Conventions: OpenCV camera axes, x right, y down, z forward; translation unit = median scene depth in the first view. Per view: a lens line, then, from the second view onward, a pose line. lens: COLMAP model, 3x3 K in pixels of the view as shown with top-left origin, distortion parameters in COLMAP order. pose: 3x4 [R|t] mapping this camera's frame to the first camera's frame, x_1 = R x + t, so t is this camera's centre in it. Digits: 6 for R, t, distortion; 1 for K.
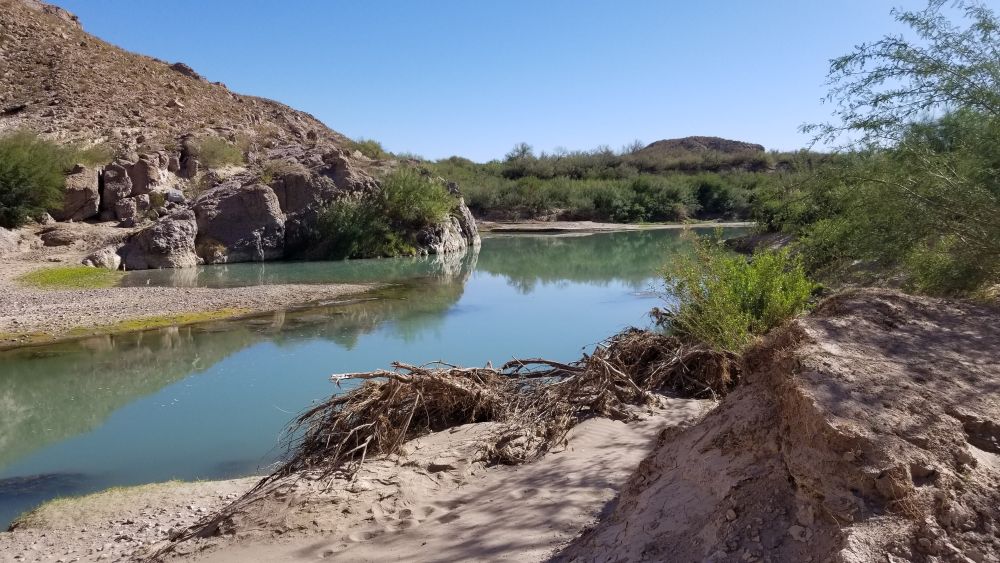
lens RADIAL K [[780.5, 0, 481.0], [0, 780.5, 279.6], [0, 0, 1]] dist [0.094651, -0.162448]
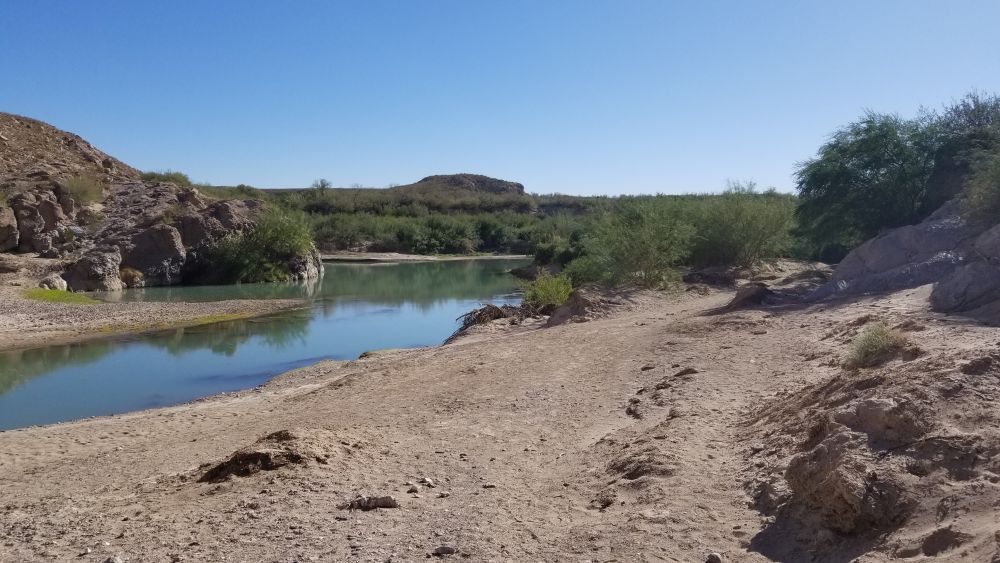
lens RADIAL K [[780.5, 0, 481.0], [0, 780.5, 279.6], [0, 0, 1]] dist [0.094651, -0.162448]
pose [[0.957514, -0.000663, 0.288387, -0.142191], [0.010686, 0.999392, -0.033183, 0.013162], [-0.288190, 0.034855, 0.956939, -0.314463]]
